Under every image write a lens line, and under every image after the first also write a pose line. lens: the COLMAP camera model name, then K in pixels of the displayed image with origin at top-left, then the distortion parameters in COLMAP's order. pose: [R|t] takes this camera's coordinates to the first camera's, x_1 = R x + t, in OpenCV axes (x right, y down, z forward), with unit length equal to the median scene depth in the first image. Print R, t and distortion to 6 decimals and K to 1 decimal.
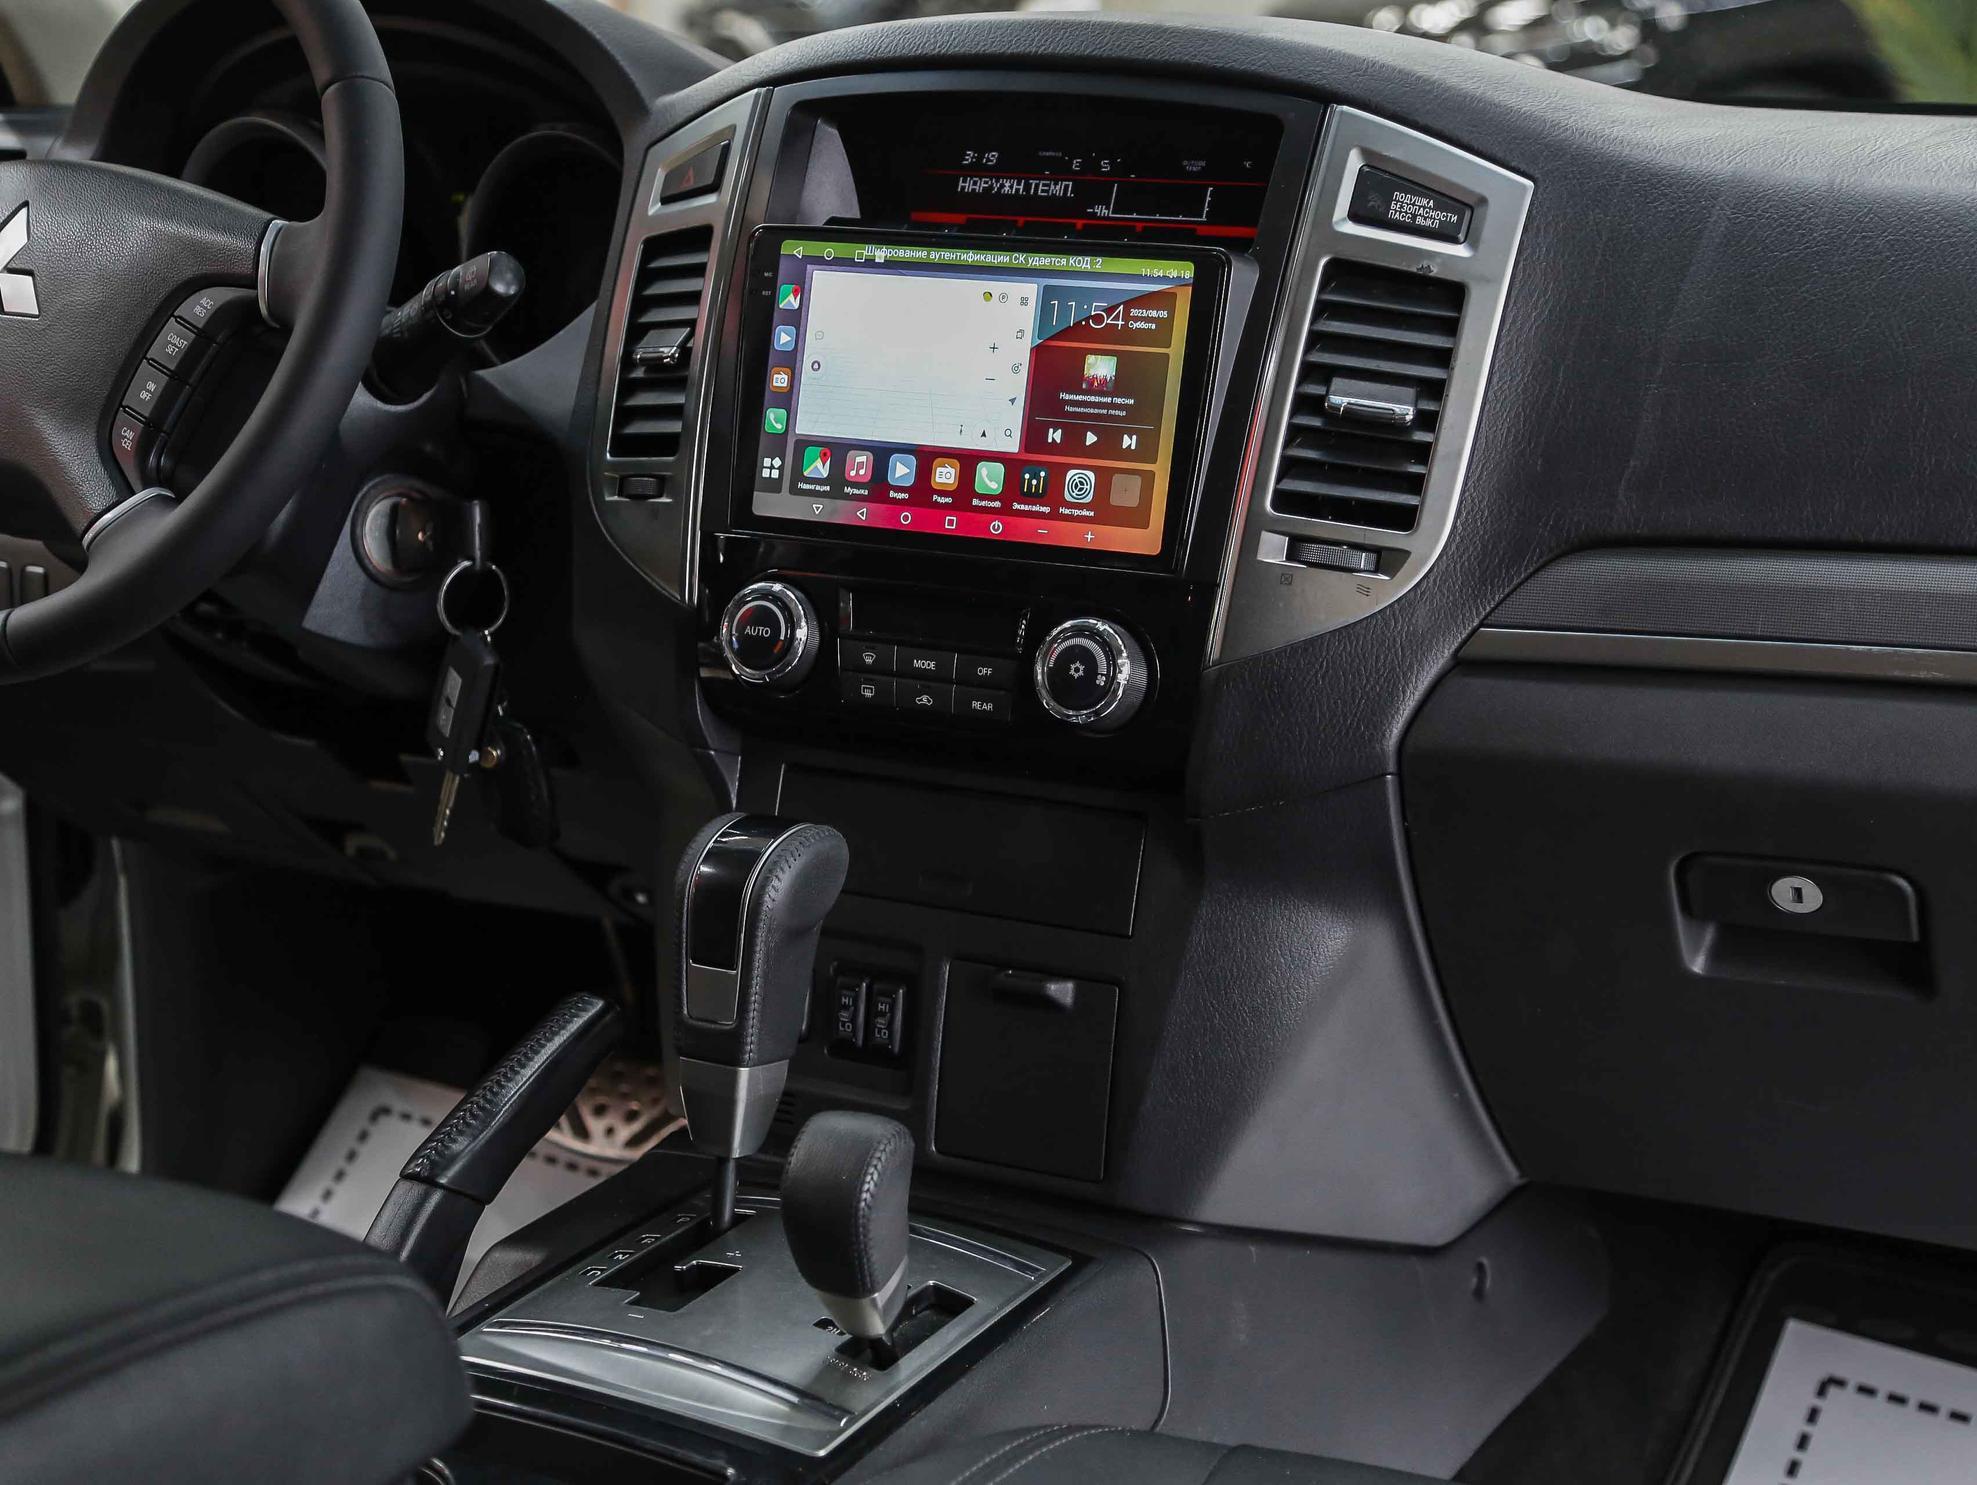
lens RADIAL K [[3566.0, 0, 972.6], [0, 3566.0, 749.9], [0, 0, 1]] dist [0.196675, 0.000000]
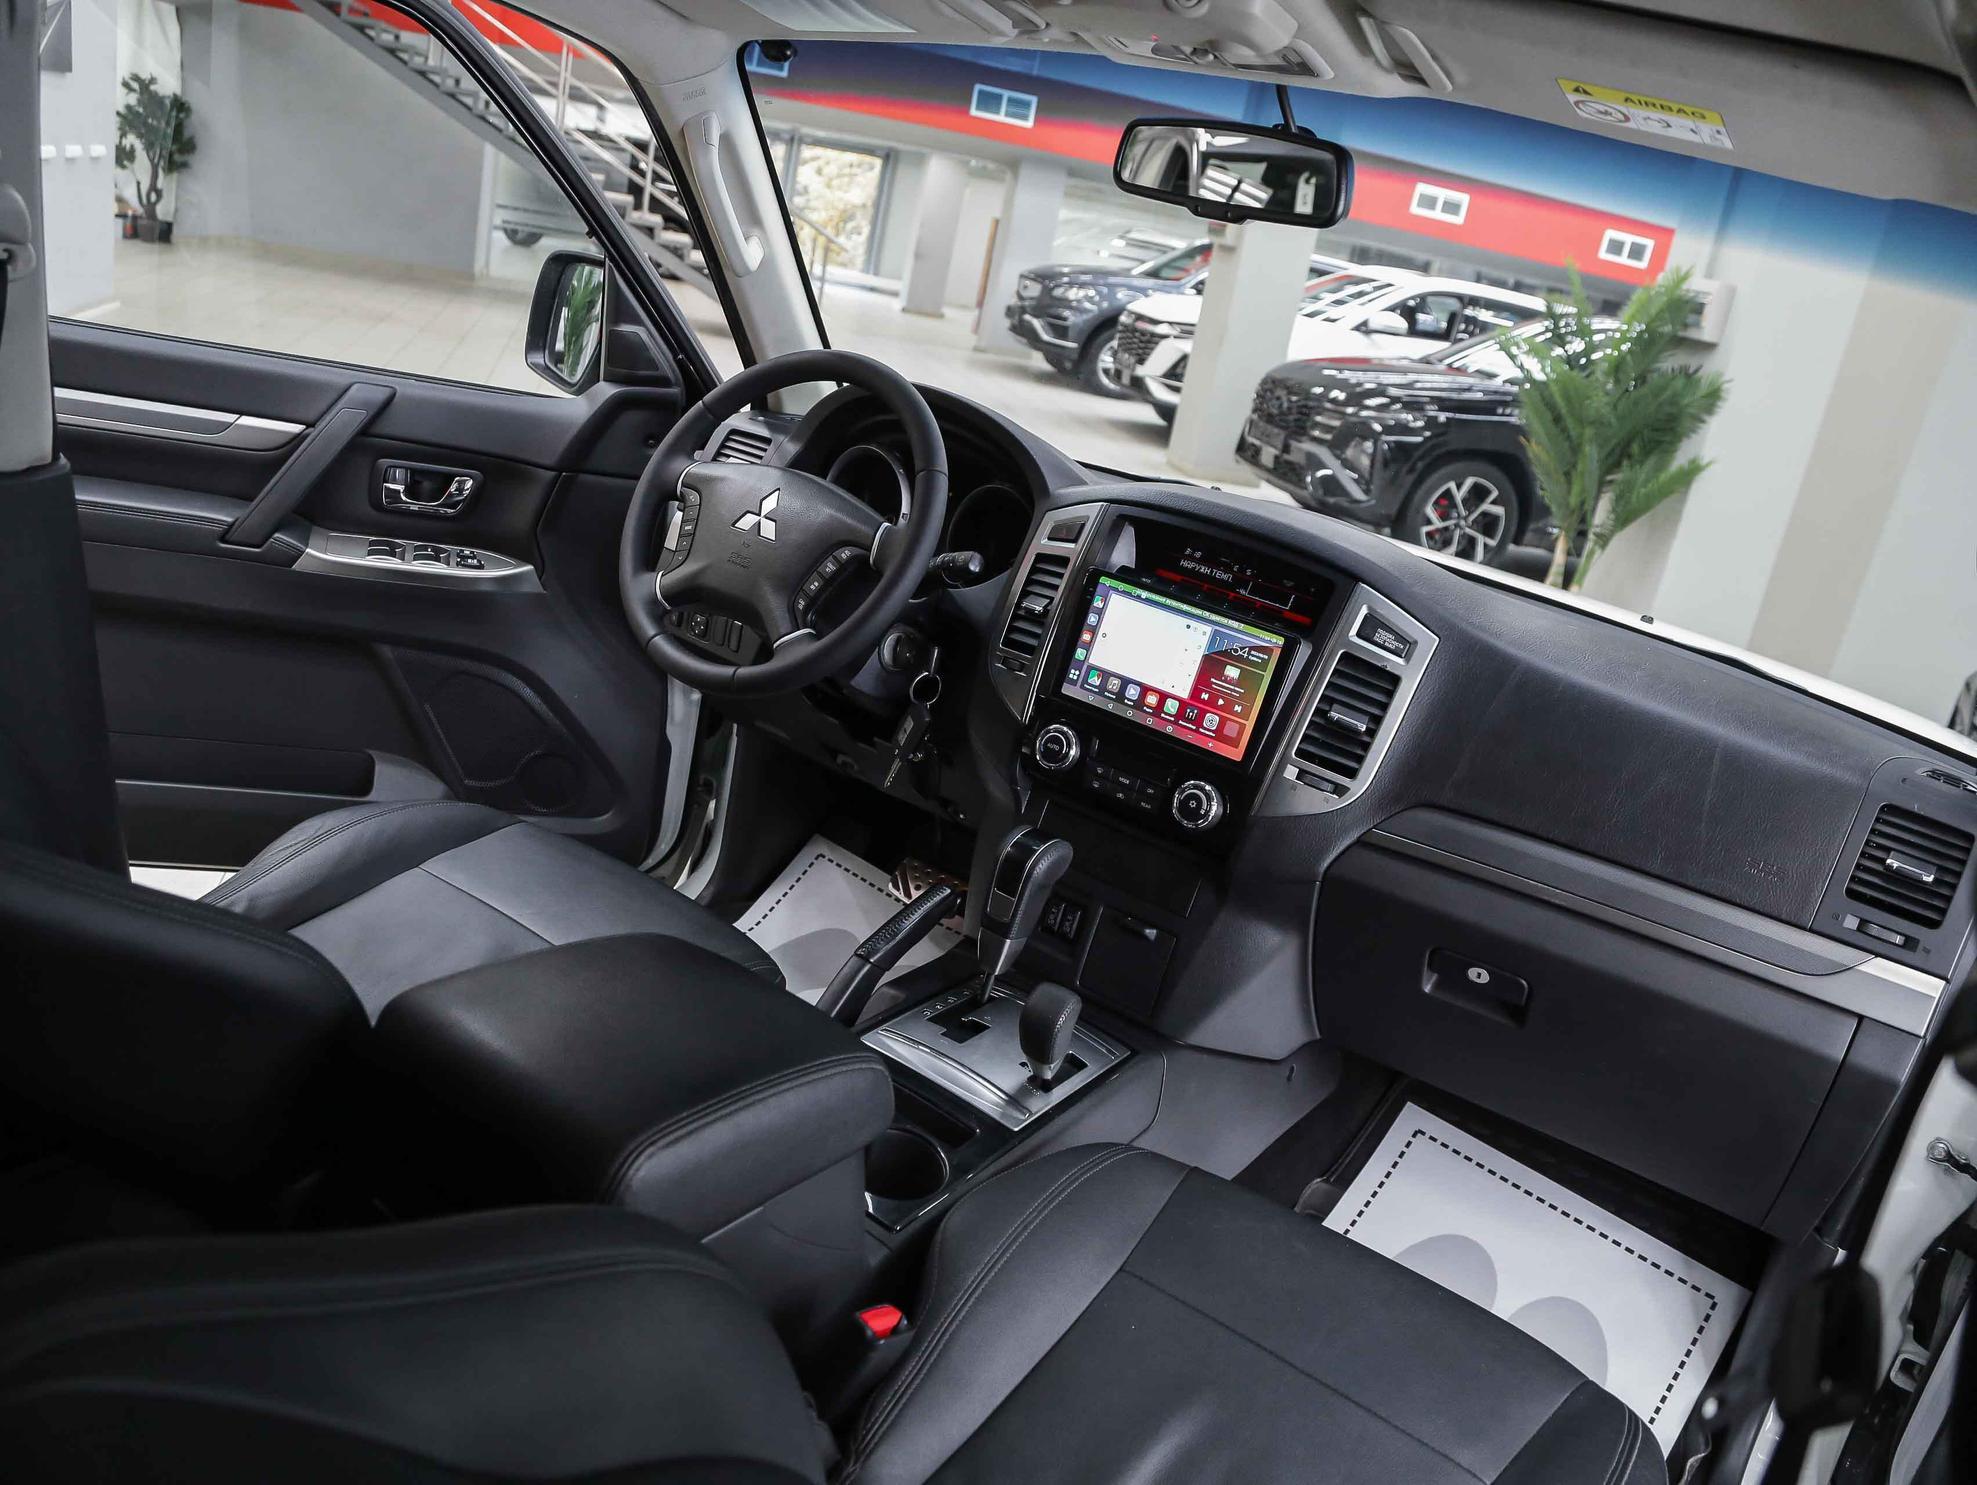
lens RADIAL K [[1584.5, 0, 986.1], [0, 1584.5, 754.7], [0, 0, 1]] dist [-0.116780, 0.058485]
pose [[0.975783, 0.217499, -0.023280, -0.077049], [-0.214853, 0.972972, 0.084635, -0.103379], [0.041059, -0.077583, 0.996140, 0.006765]]
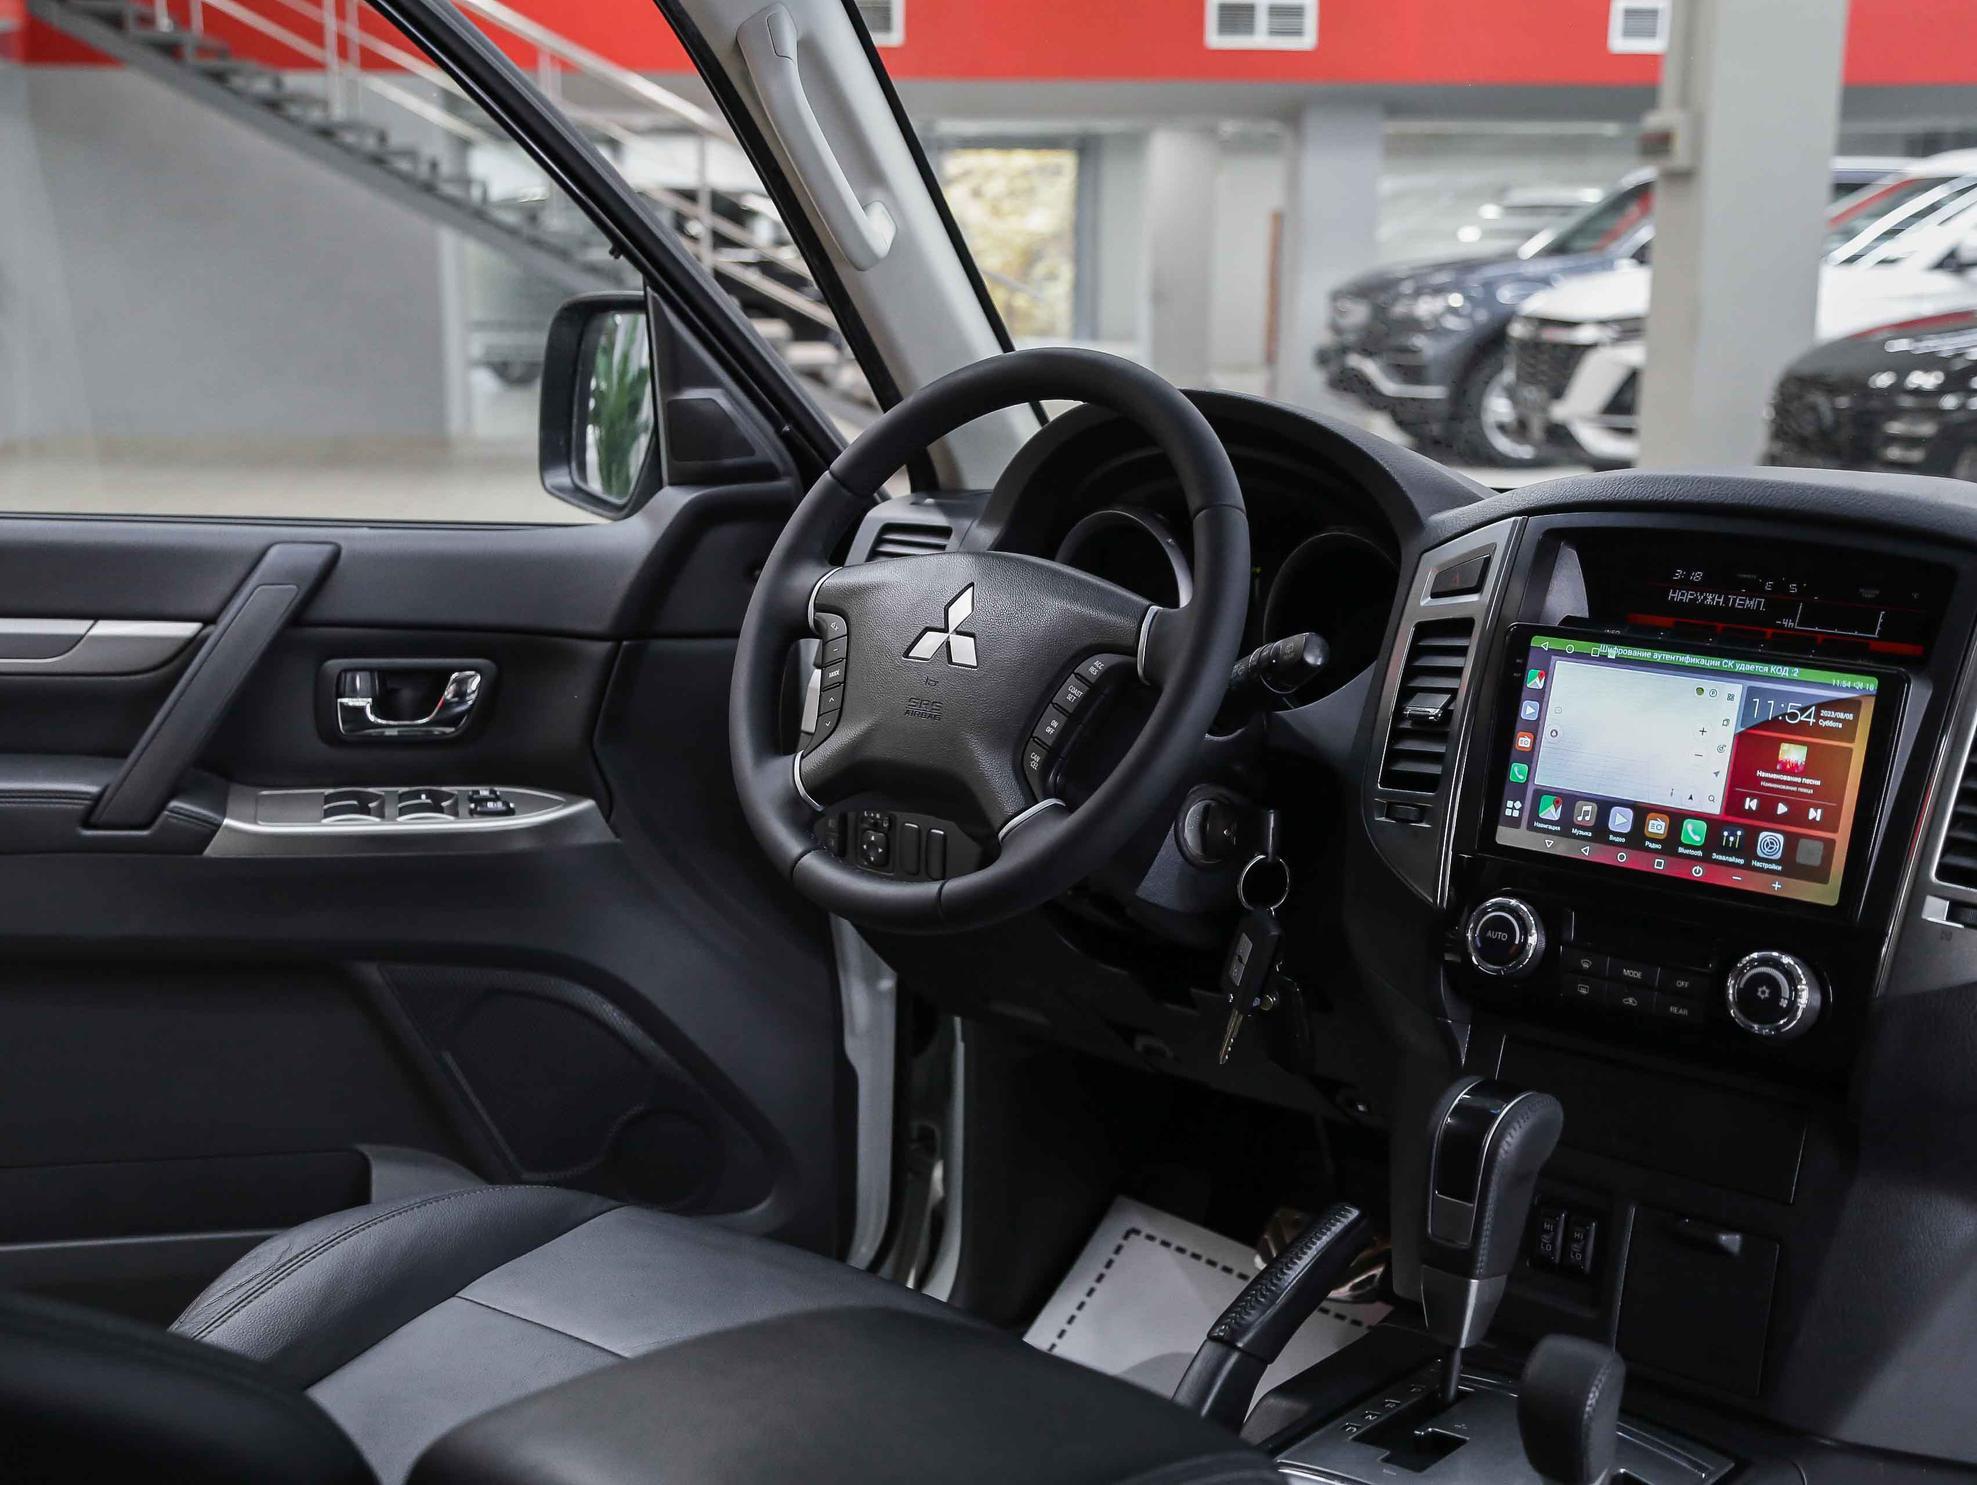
lens RADIAL K [[2677.4, 0, 977.9], [0, 2677.4, 750.9], [0, 0, 1]] dist [0.091478, 0.000000]
pose [[0.980560, 0.059143, -0.187092, -0.066399], [-0.068118, 0.996797, -0.041906, -0.046282], [0.184015, 0.053836, 0.981448, 0.004150]]
